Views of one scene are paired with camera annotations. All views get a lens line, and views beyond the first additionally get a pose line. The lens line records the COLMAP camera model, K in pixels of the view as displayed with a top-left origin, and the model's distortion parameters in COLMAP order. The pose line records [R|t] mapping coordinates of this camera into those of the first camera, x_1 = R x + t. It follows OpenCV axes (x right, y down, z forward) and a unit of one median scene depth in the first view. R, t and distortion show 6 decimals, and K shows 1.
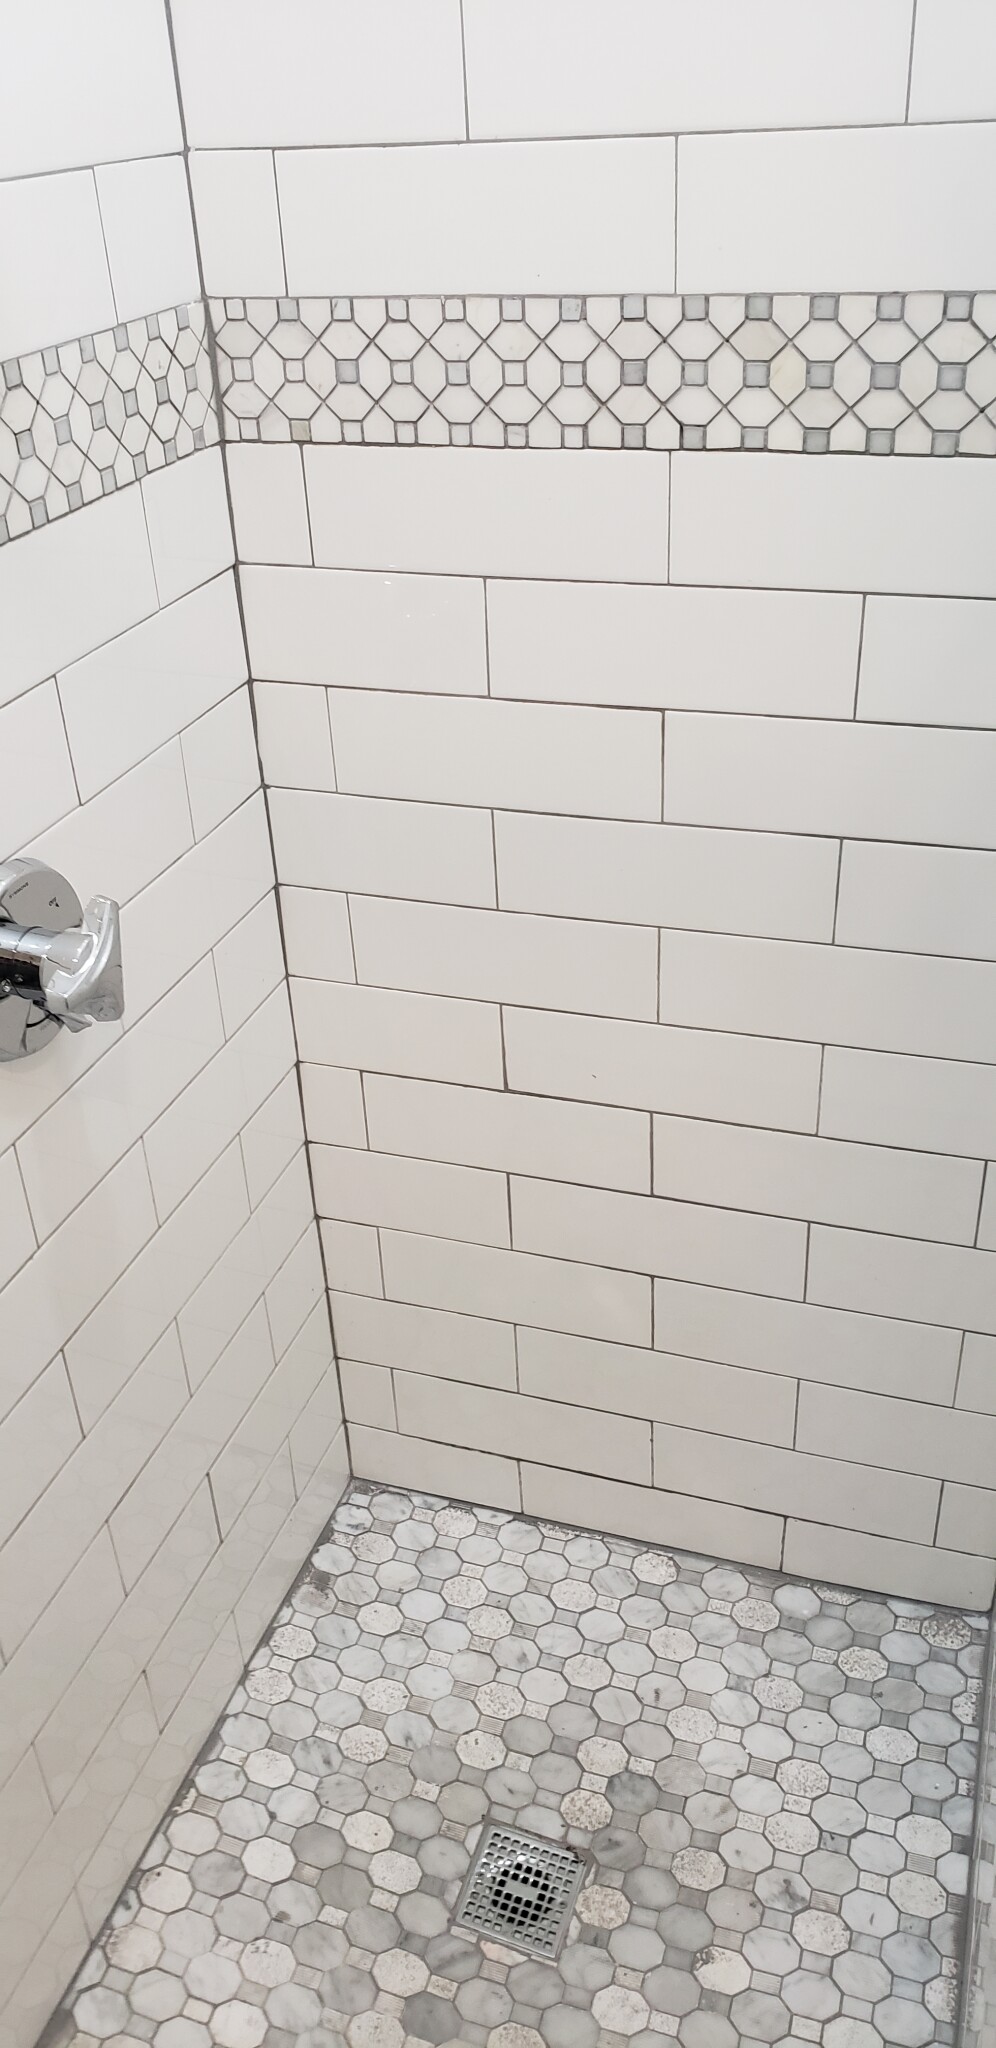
lens RADIAL K [[1648.4, 0, 493.5], [0, 1648.4, 994.3], [0, 0, 1]] dist [0.064243, -0.071554]
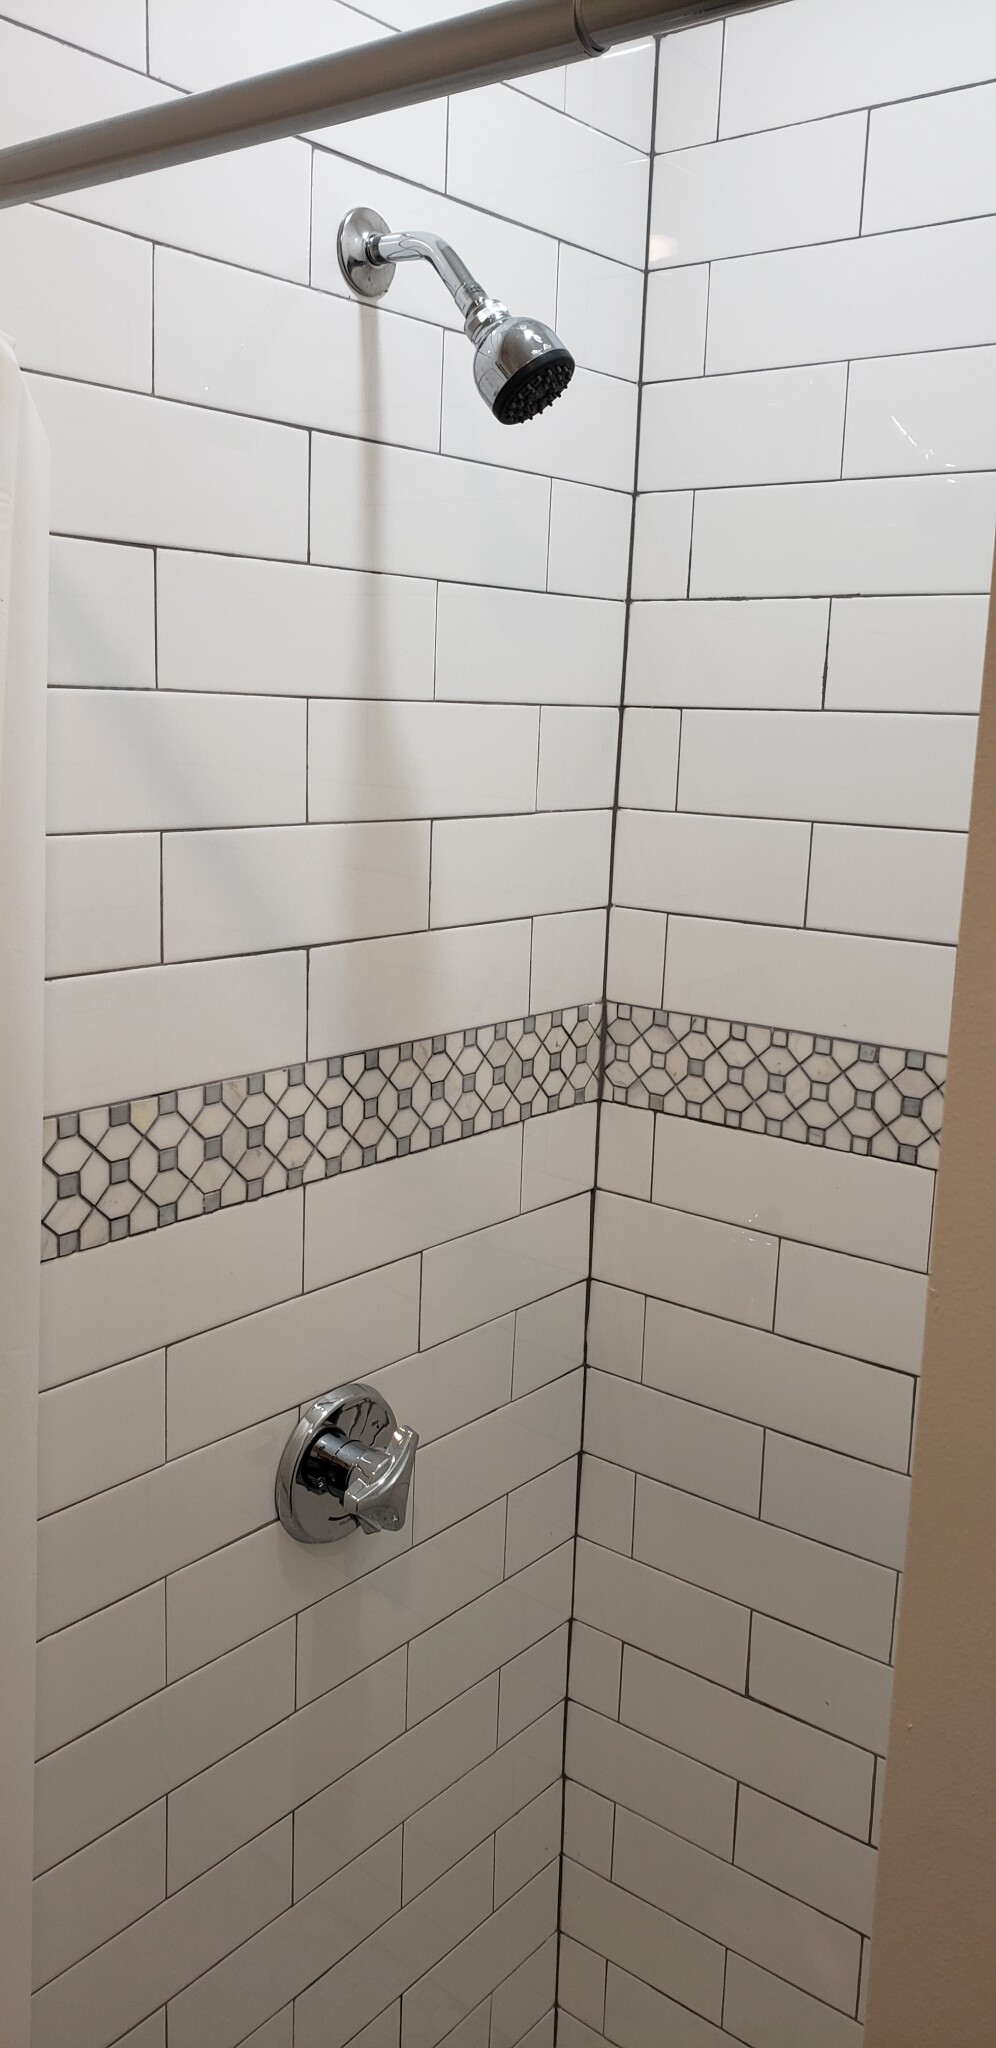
lens RADIAL K [[1648.4, 0, 493.5], [0, 1648.4, 994.3], [0, 0, 1]] dist [0.064243, -0.071554]
pose [[0.937467, 0.142087, -0.317754, 0.166450], [-0.240060, 0.924965, -0.294639, -0.007163], [0.252047, 0.352494, 0.901233, -0.230668]]
